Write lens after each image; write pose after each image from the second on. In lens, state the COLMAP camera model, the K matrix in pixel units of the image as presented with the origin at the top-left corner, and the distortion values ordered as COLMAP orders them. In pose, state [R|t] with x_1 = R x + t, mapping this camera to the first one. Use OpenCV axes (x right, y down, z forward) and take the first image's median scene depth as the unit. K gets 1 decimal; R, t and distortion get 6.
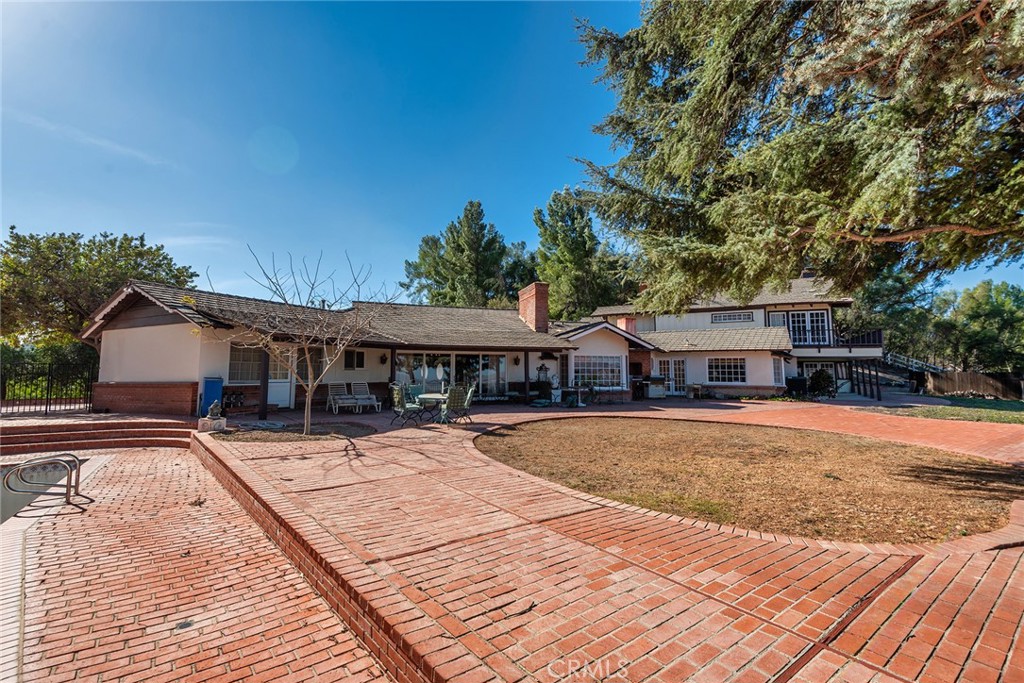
lens RADIAL K [[471.6, 0, 512.0], [0, 471.6, 341.5], [0, 0, 1]] dist [0.026708, 0.000084]
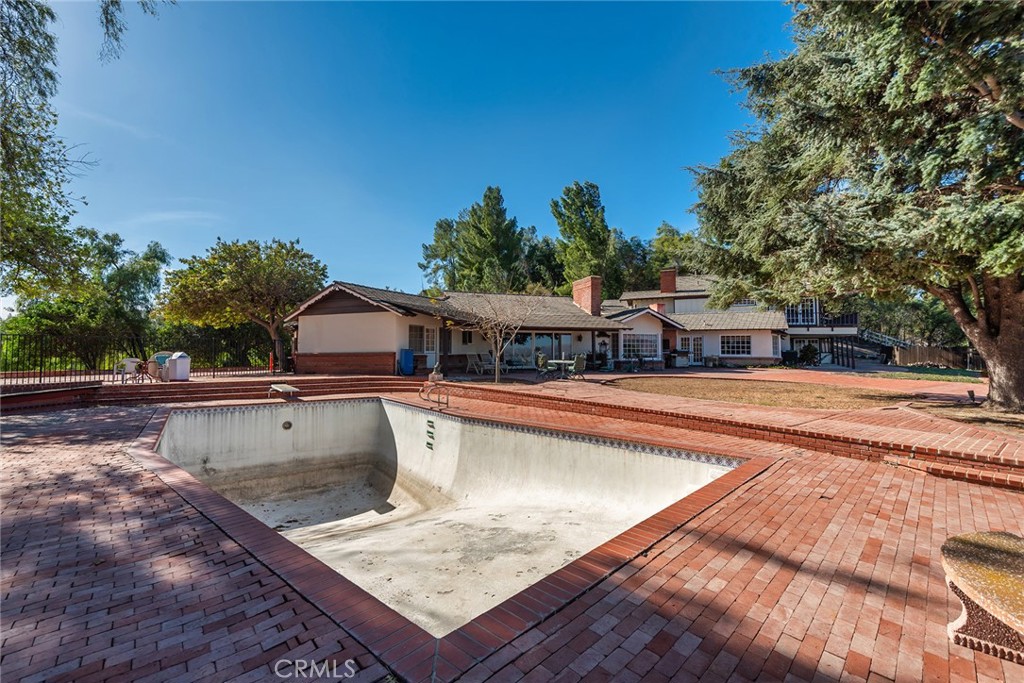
lens RADIAL K [[471.6, 0, 512.0], [0, 471.6, 341.5], [0, 0, 1]] dist [0.026708, 0.000084]
pose [[0.999690, -0.000139, 0.024917, -0.177855], [-0.001100, 0.998763, 0.049707, -0.011458], [-0.024893, -0.049719, 0.998453, -0.251088]]
